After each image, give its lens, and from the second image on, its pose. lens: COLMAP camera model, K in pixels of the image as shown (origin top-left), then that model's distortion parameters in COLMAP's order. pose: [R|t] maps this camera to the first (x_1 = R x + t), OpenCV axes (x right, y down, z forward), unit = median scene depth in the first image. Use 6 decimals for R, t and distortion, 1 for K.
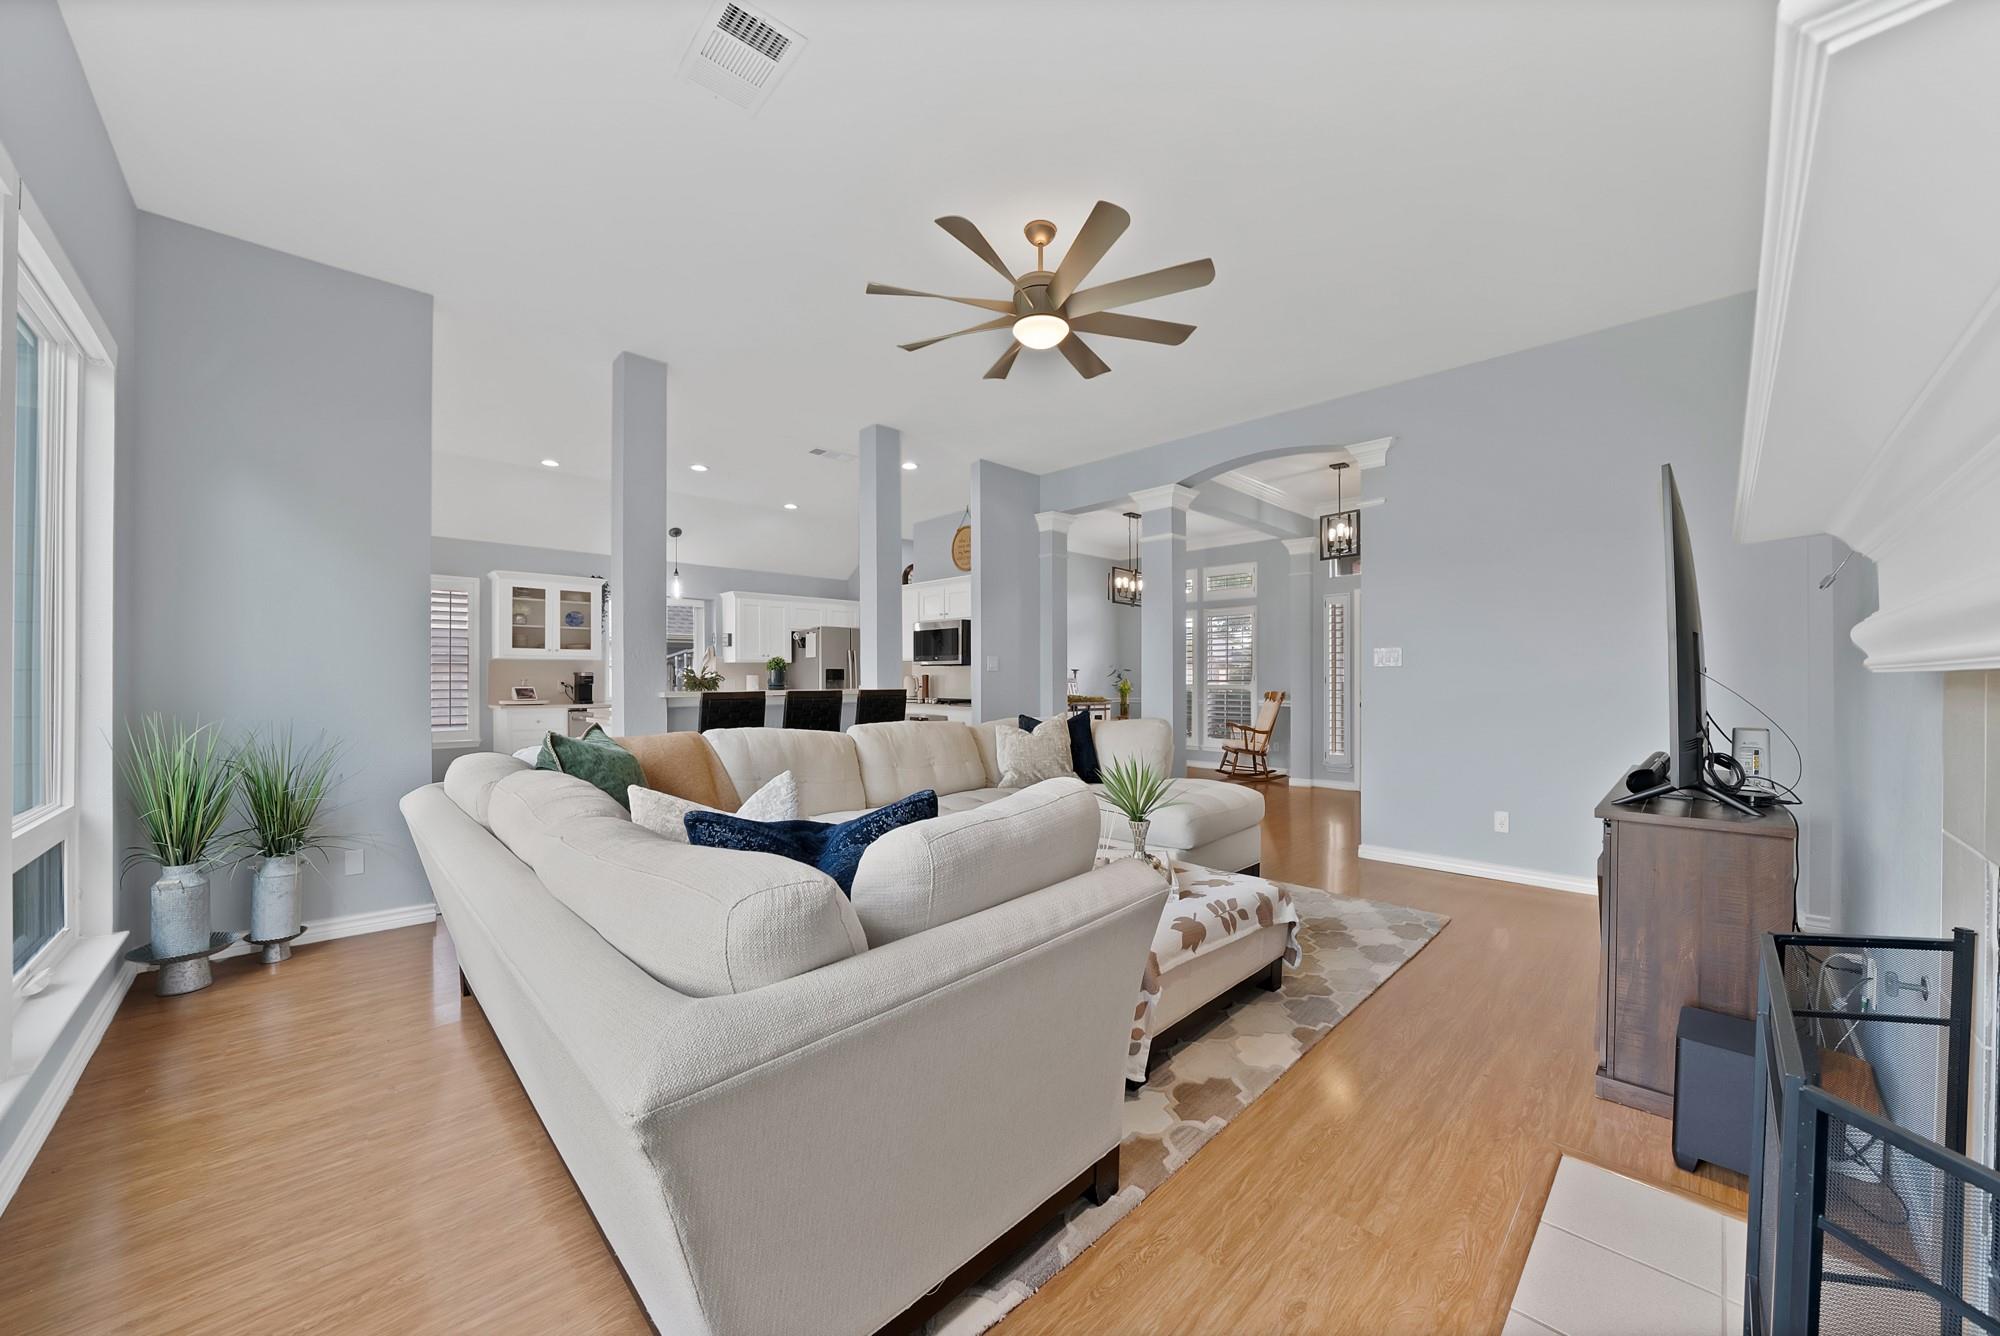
lens RADIAL K [[719.8, 0, 1000.9], [0, 719.8, 671.7], [0, 0, 1]] dist [-0.023864, -0.000066]
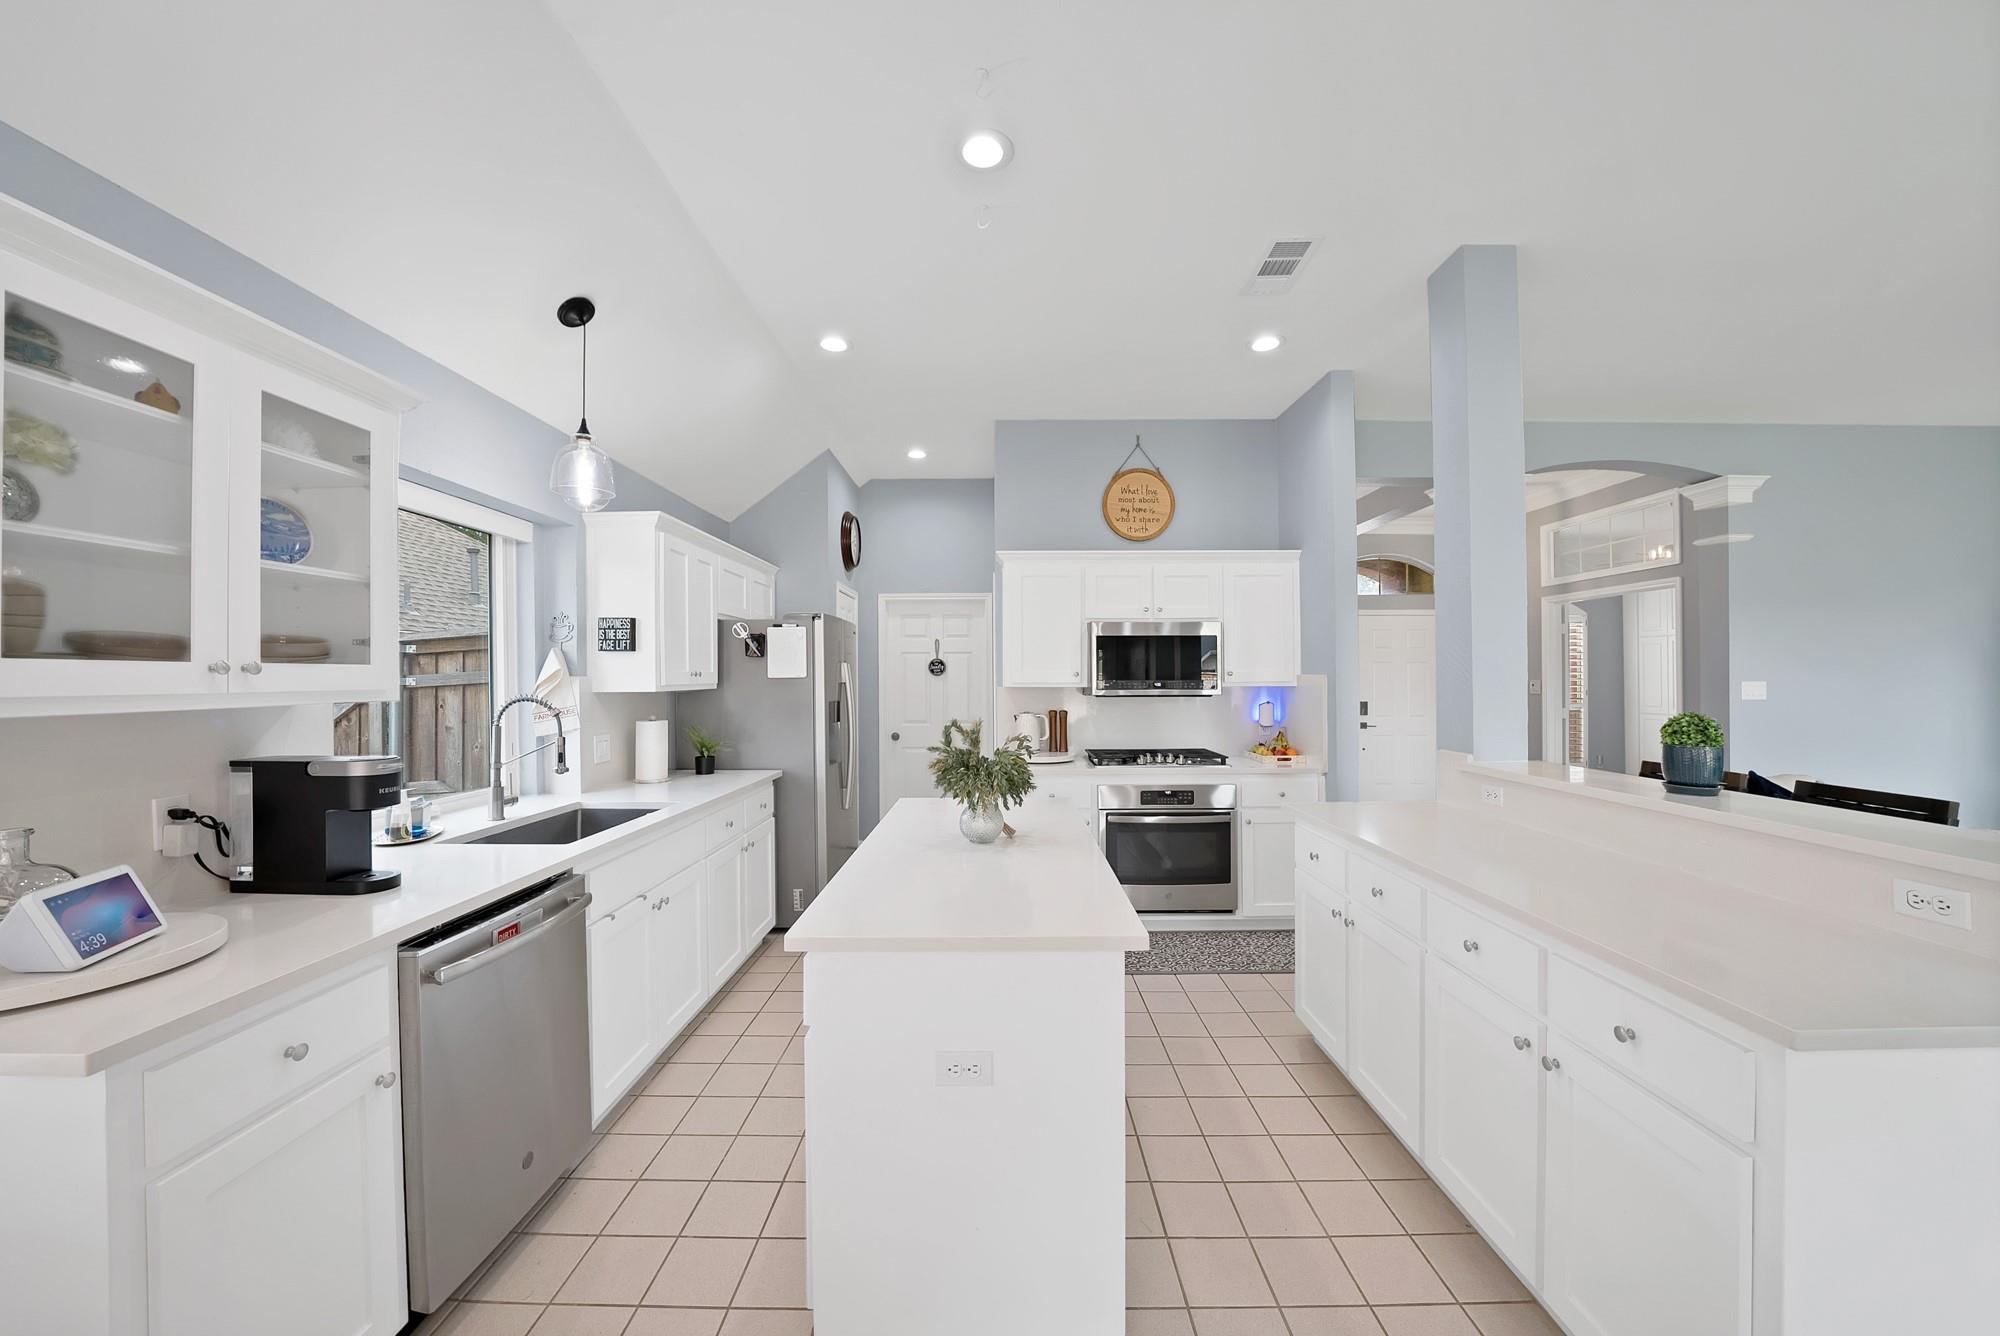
lens RADIAL K [[722.9, 0, 990.6], [0, 722.9, 671.2], [0, 0, 1]] dist [-0.030618, 0.000049]
pose [[0.704650, 0.001504, 0.709553, -0.589580], [-0.002049, 0.999998, -0.000084, -0.028572], [-0.709552, -0.001395, 0.704652, 0.671171]]
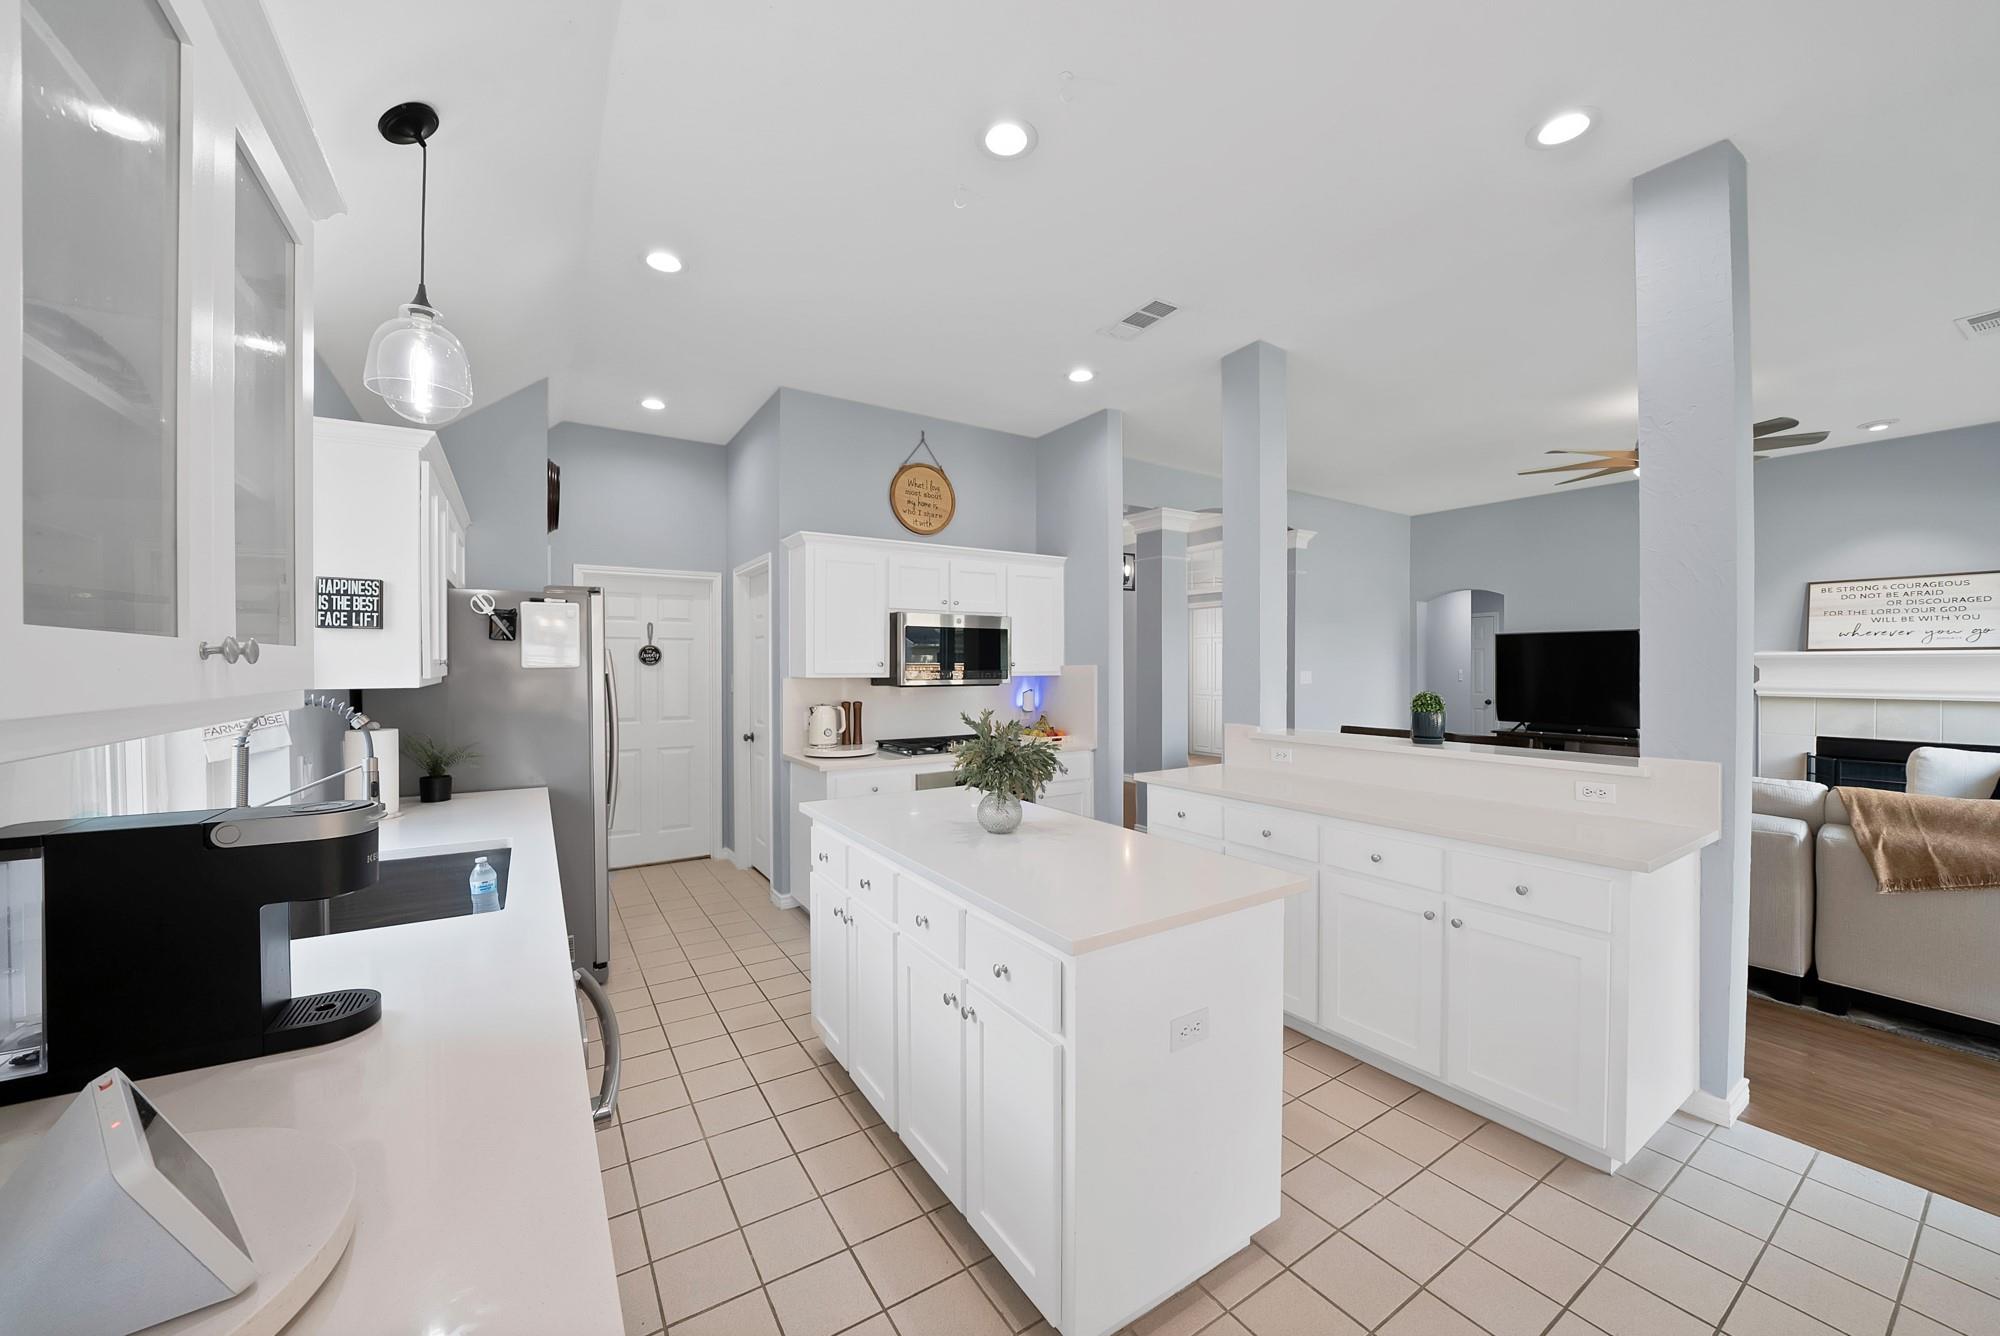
lens RADIAL K [[726.3, 0, 1009.9], [0, 726.3, 672.2], [0, 0, 1]] dist [-0.033660, 0.005540]
pose [[0.198142, -0.010184, 0.980120, -0.681257], [-0.007895, 0.999897, 0.011986, -0.027828], [-0.980142, -0.010113, 0.198041, 0.832901]]
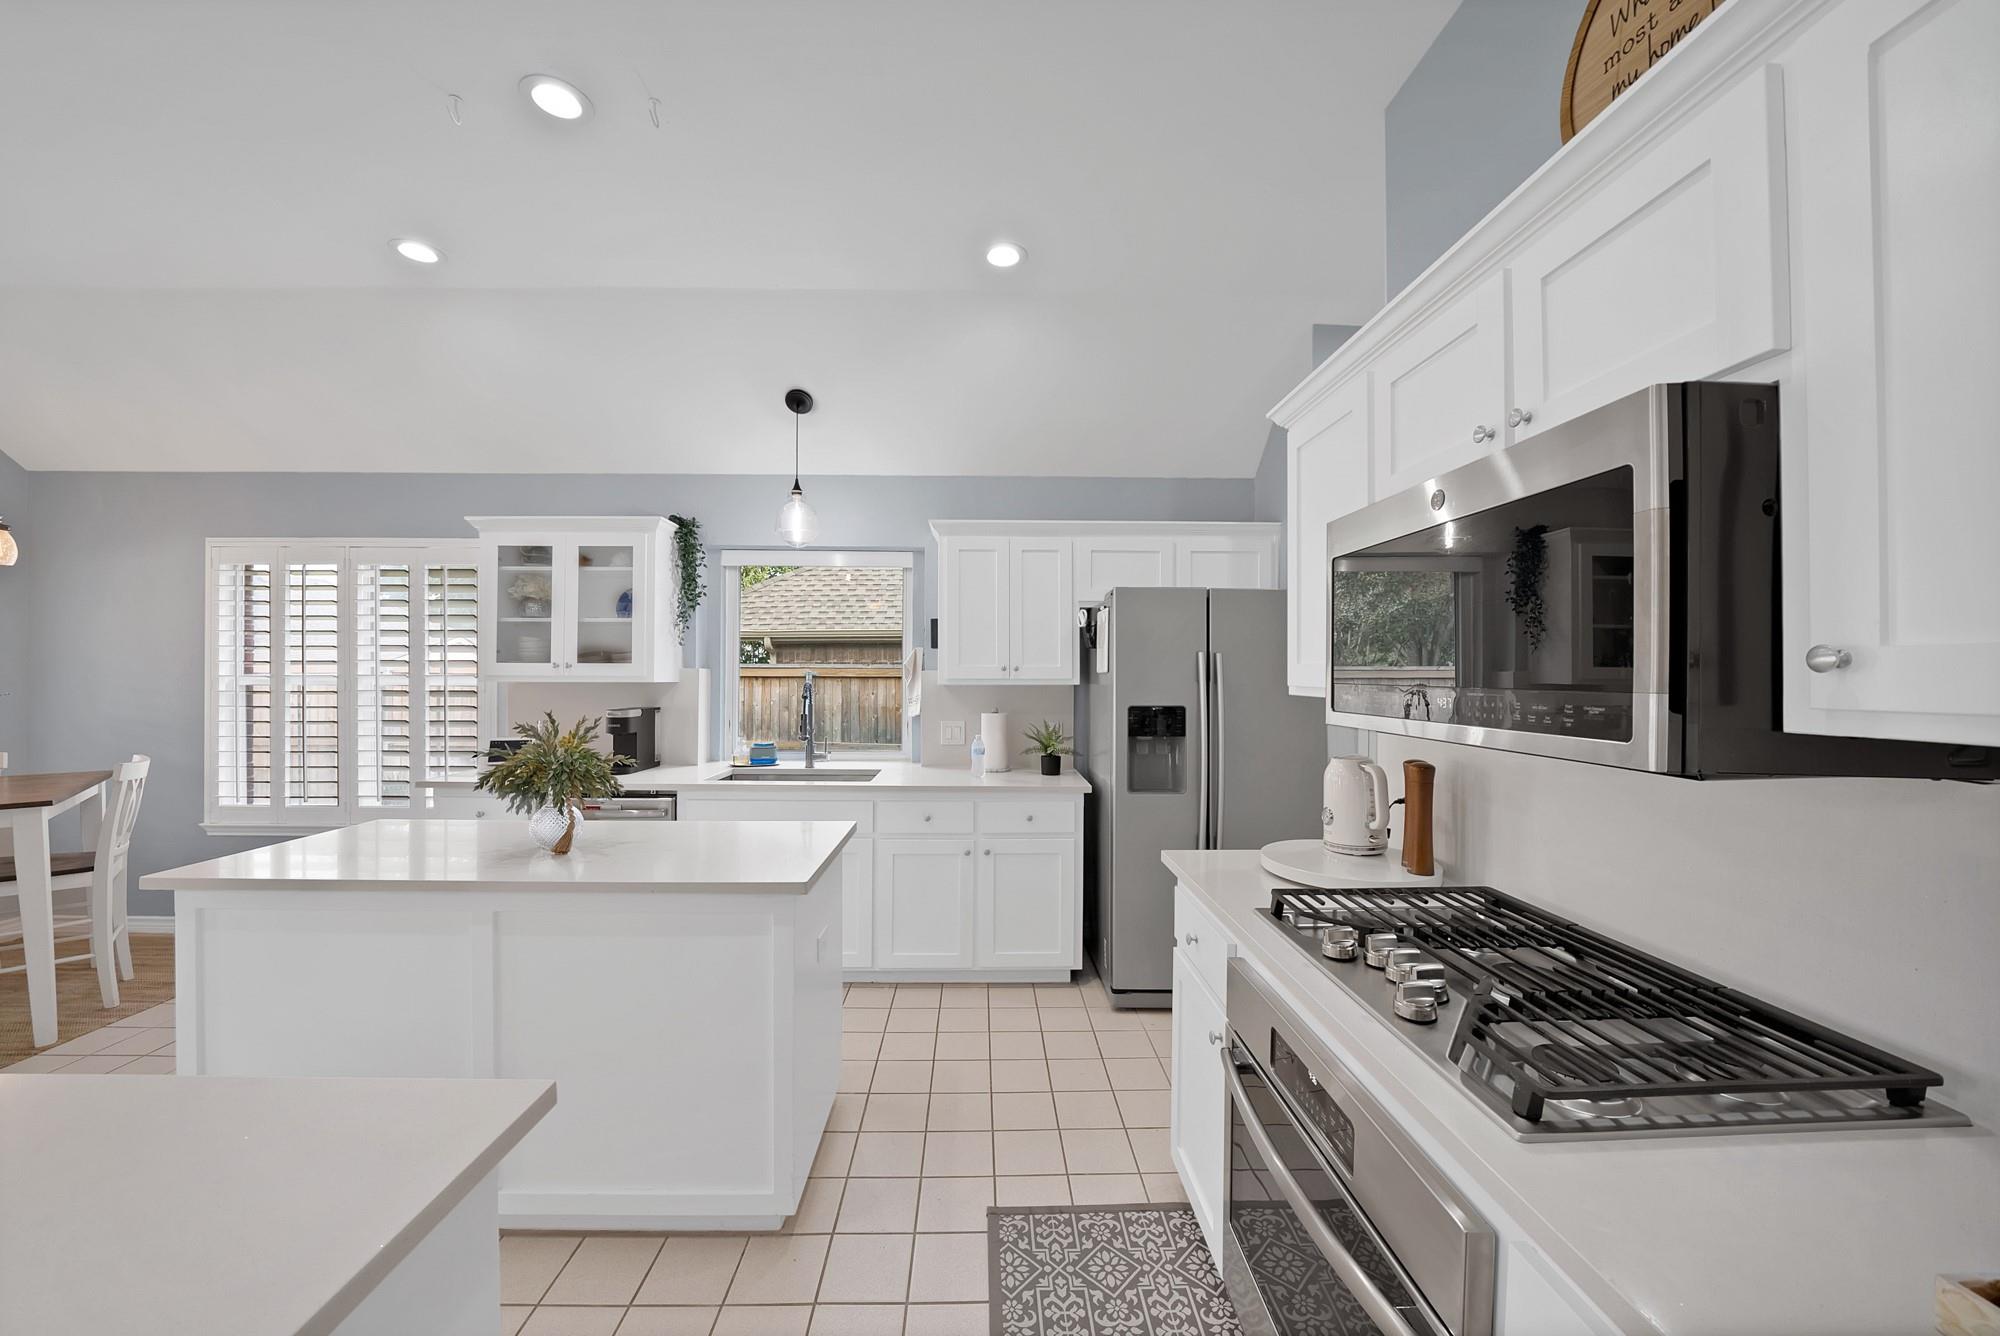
lens RADIAL K [[748.7, 0, 998.6], [0, 748.7, 673.5], [0, 0, 1]] dist [0.000264, 0.000041]
pose [[0.749616, 0.002264, -0.661869, -0.051110], [0.002493, 0.999977, 0.006244, -0.026245], [0.661868, -0.006330, 0.749593, 0.775049]]
